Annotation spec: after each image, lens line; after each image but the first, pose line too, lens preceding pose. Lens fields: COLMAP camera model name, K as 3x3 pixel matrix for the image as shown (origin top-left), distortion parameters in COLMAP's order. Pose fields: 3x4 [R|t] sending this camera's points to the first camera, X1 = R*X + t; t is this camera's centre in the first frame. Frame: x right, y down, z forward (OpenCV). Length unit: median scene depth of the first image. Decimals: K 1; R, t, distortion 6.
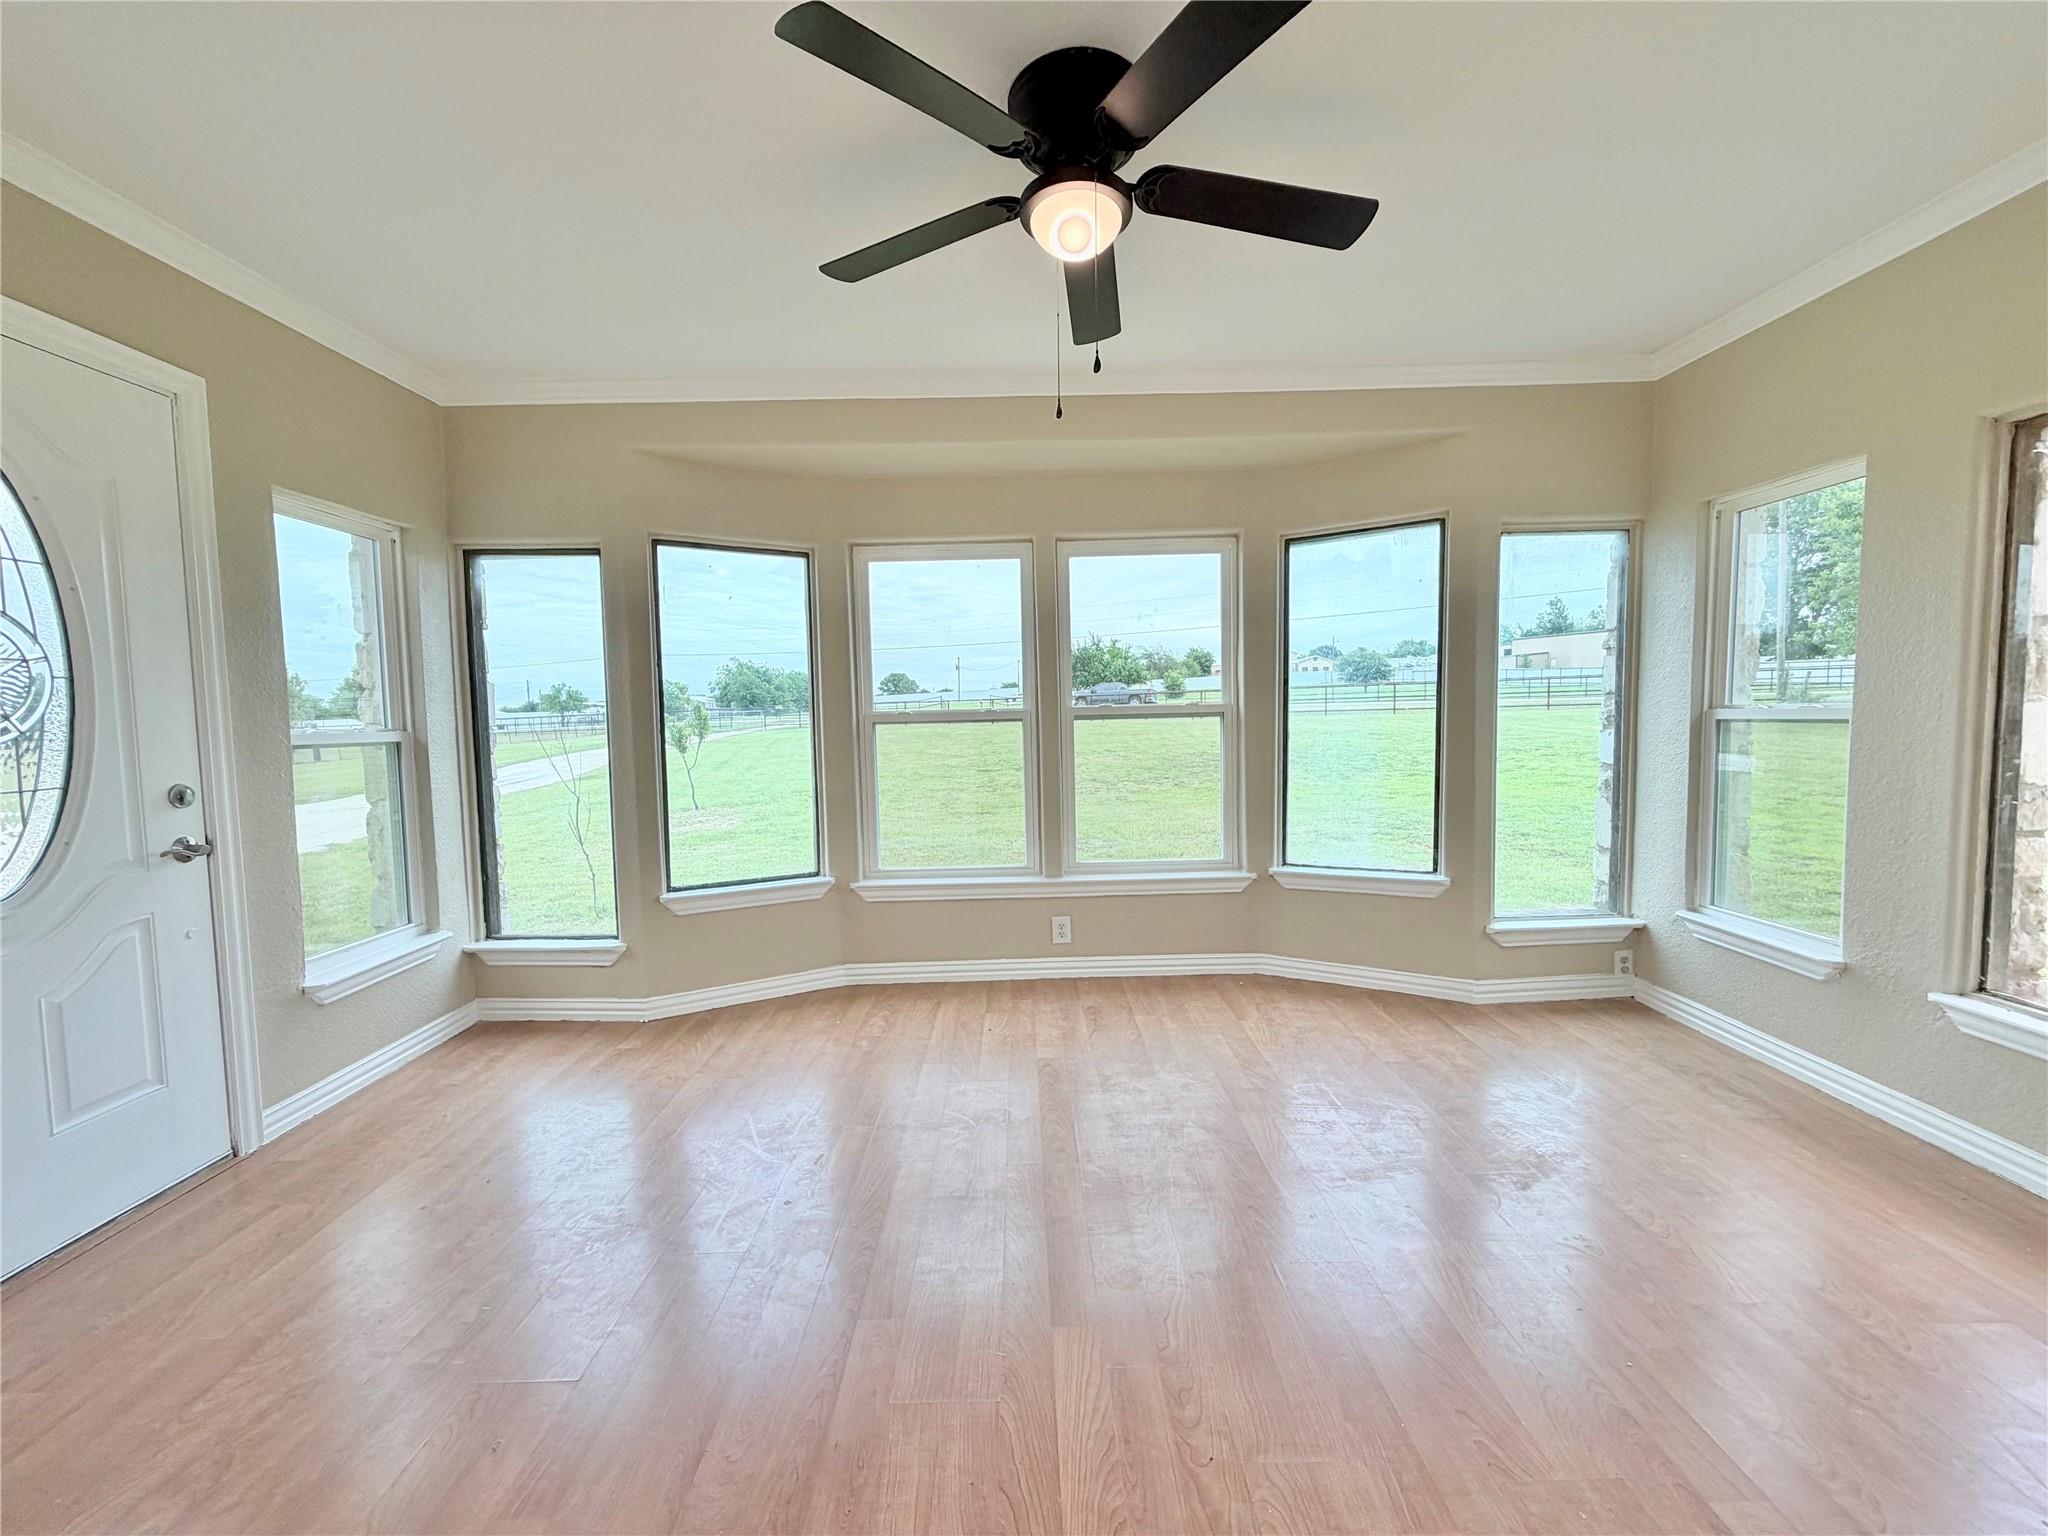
lens RADIAL K [[814.4, 0, 1024.0], [0, 814.4, 768.0], [0, 0, 1]] dist [0.000108, 0.000254]
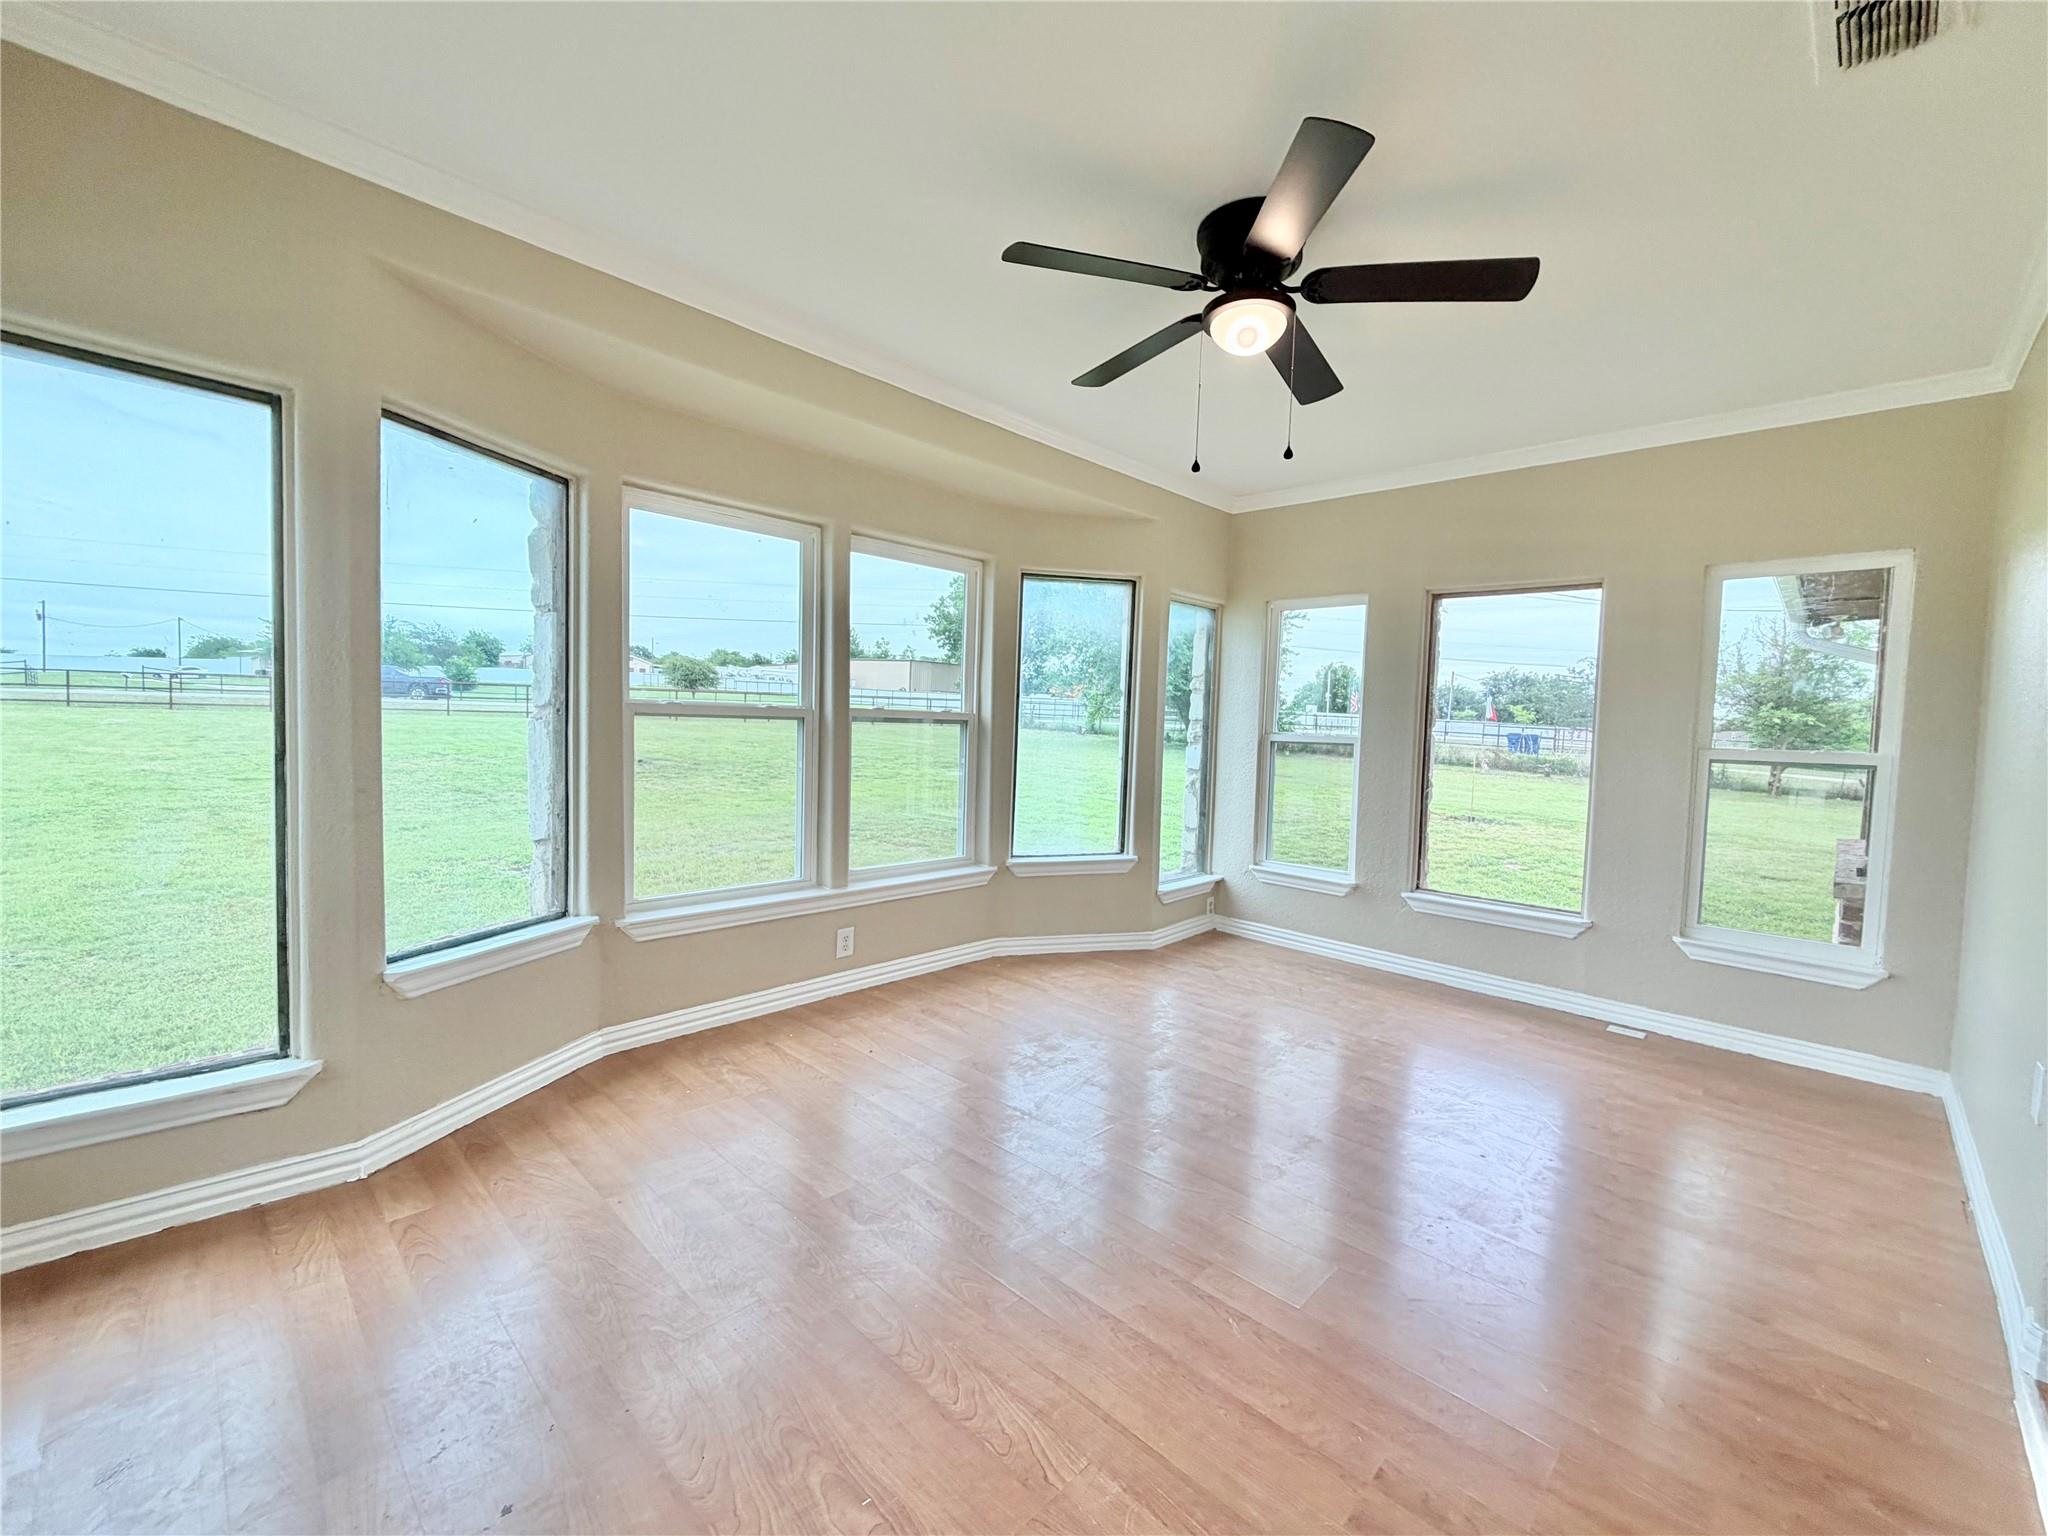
lens RADIAL K [[839.1, 0, 1024.0], [0, 839.1, 768.0], [0, 0, 1]] dist [0.006158, 0.000047]
pose [[0.699645, 0.004966, 0.714473, -0.551204], [0.001644, 0.999962, -0.008560, 0.004835], [-0.714489, 0.007164, 0.699611, 0.180775]]
